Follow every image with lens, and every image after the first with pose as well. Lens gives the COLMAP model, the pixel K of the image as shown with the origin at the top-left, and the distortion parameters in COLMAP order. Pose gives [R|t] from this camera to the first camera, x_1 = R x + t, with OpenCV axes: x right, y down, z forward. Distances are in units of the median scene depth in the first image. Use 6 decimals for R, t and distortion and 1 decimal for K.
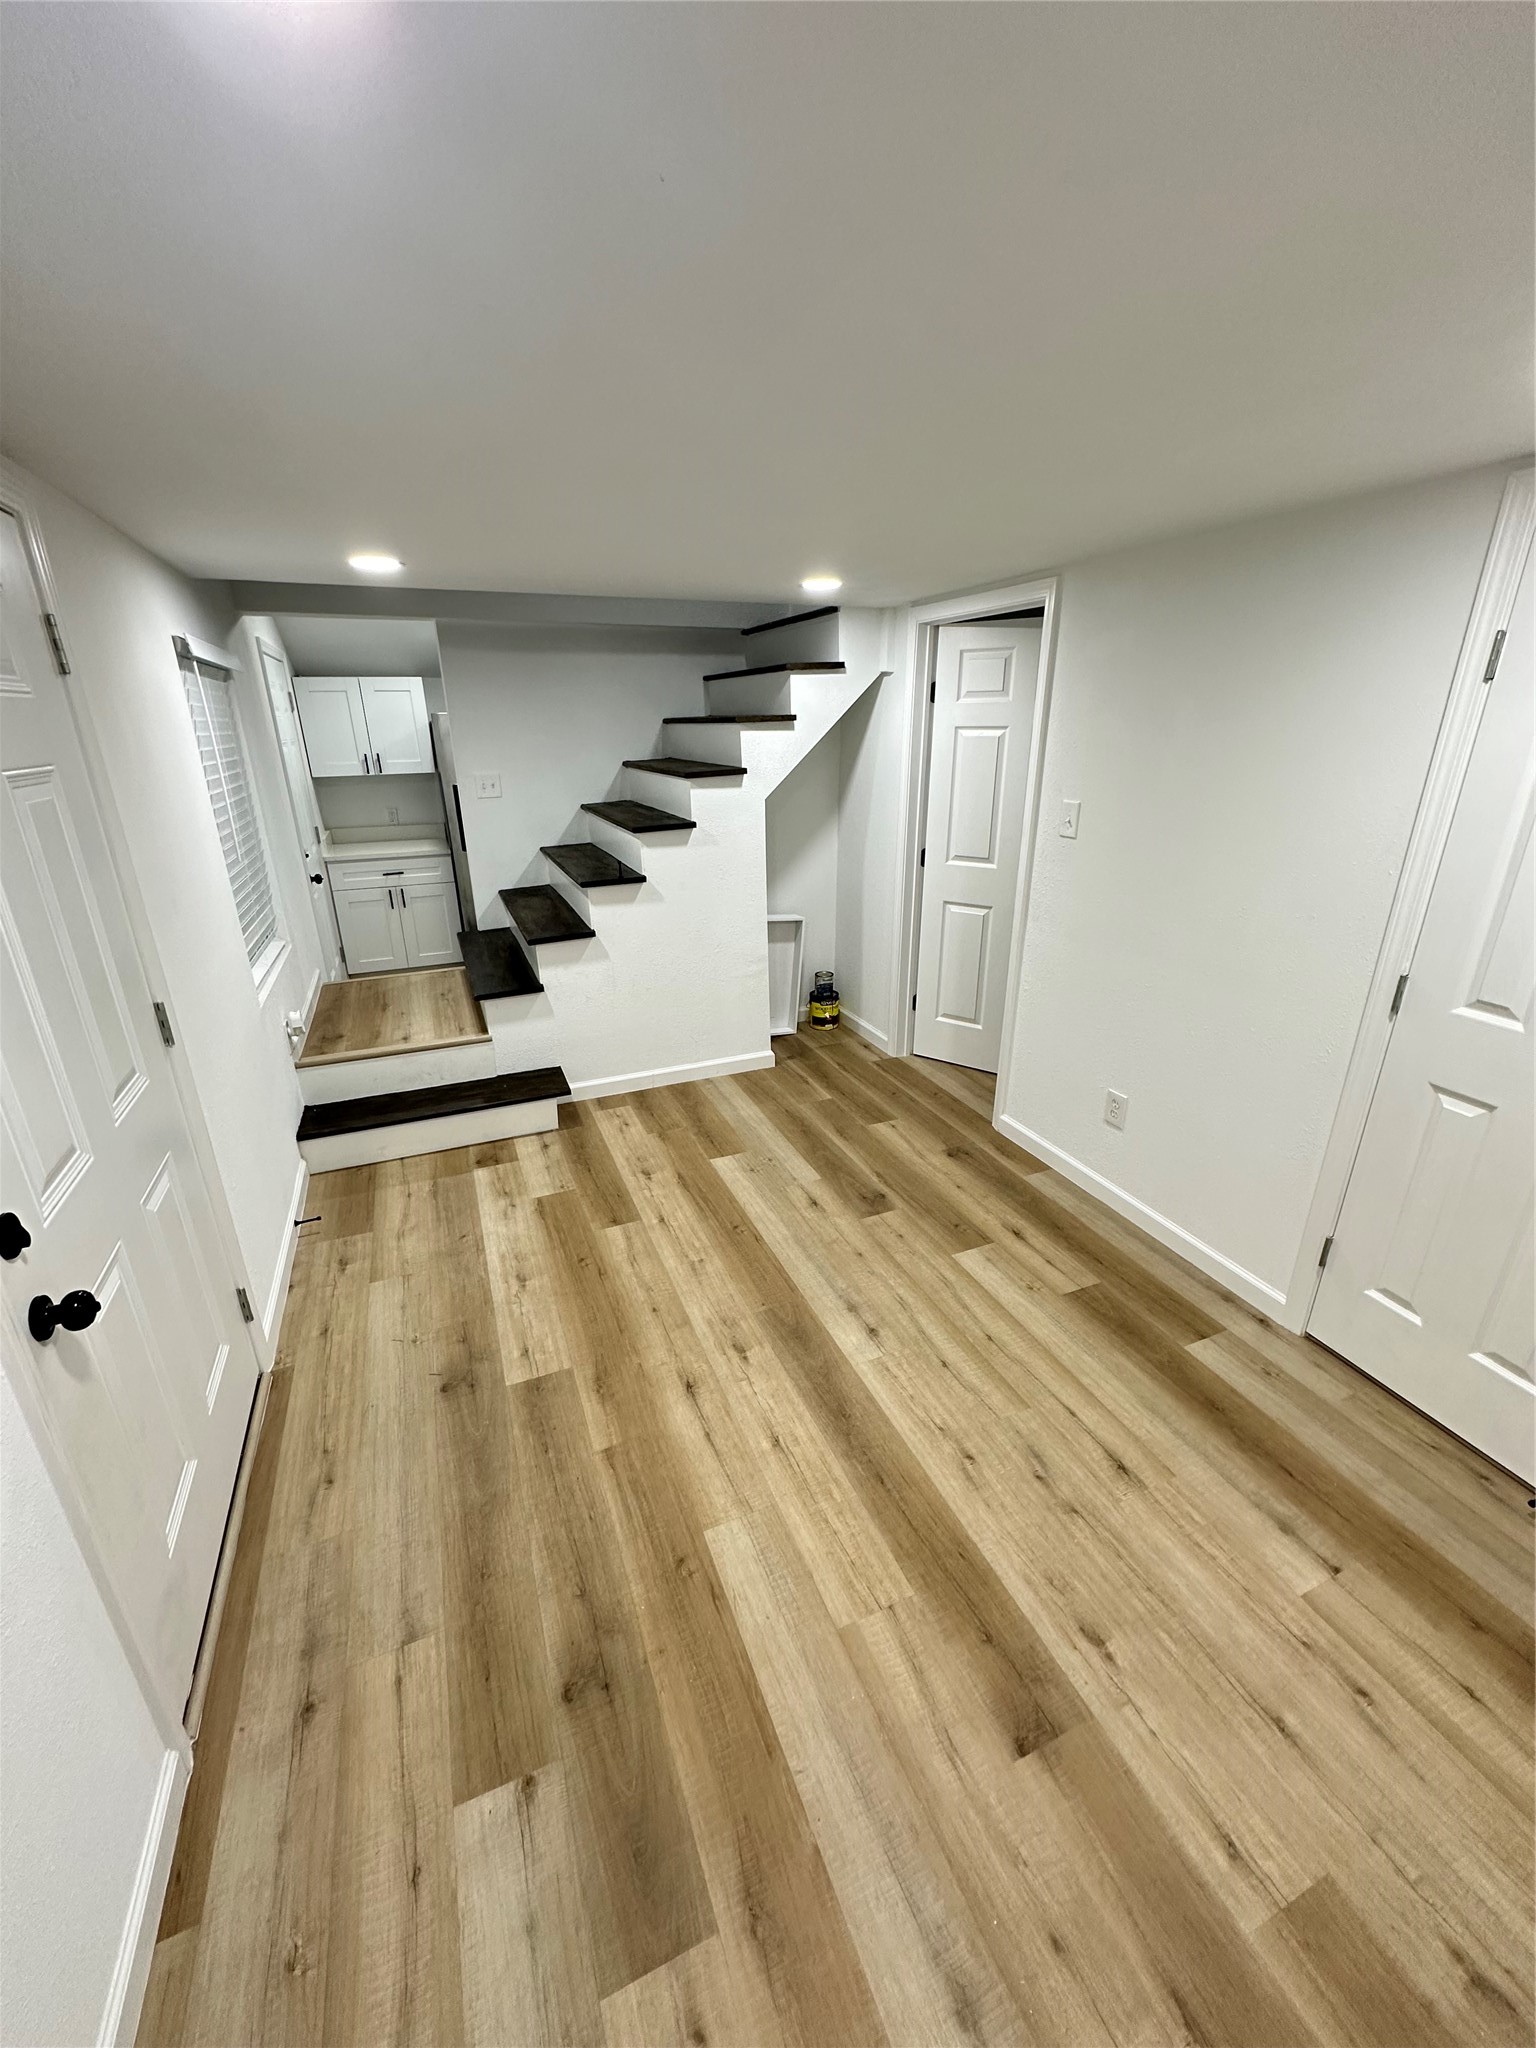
lens RADIAL K [[819.2, 0, 768.0], [0, 819.2, 1024.0], [0, 0, 1]] dist [0.000744, 0.000508]
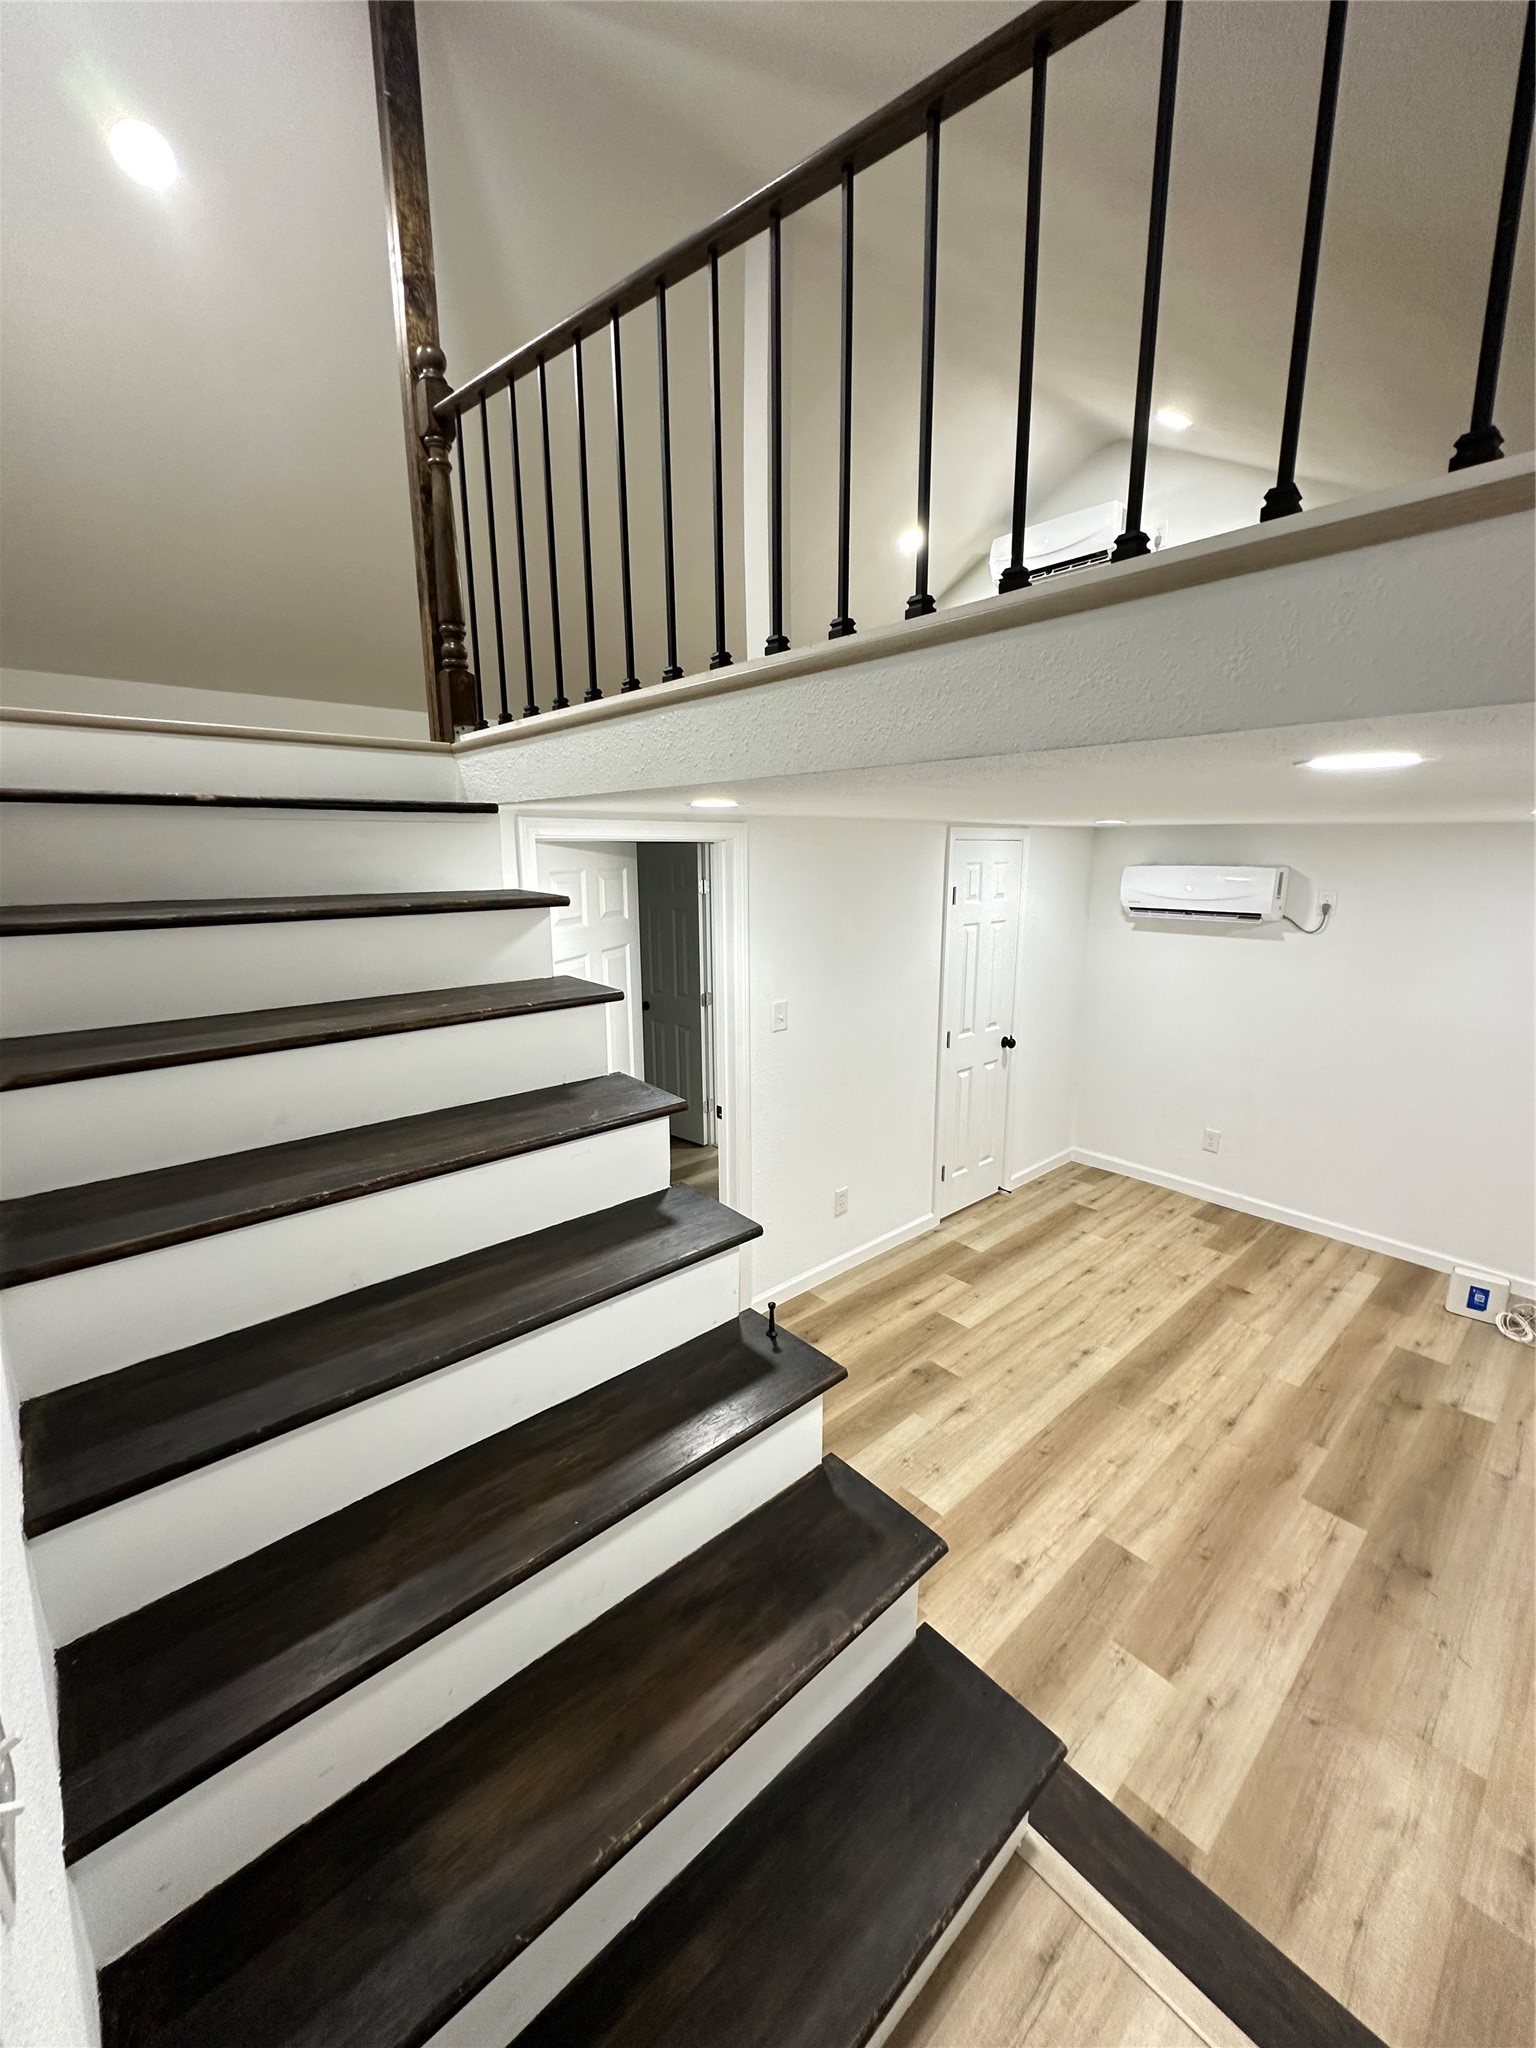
lens RADIAL K [[819.2, 0, 768.0], [0, 819.2, 1024.0], [0, 0, 1]] dist [0.000744, 0.000508]
pose [[-0.328559, -0.189078, 0.925364, -0.886647], [0.335836, 0.892339, 0.301572, -0.734291], [-0.882759, 0.409855, -0.229686, 1.571250]]
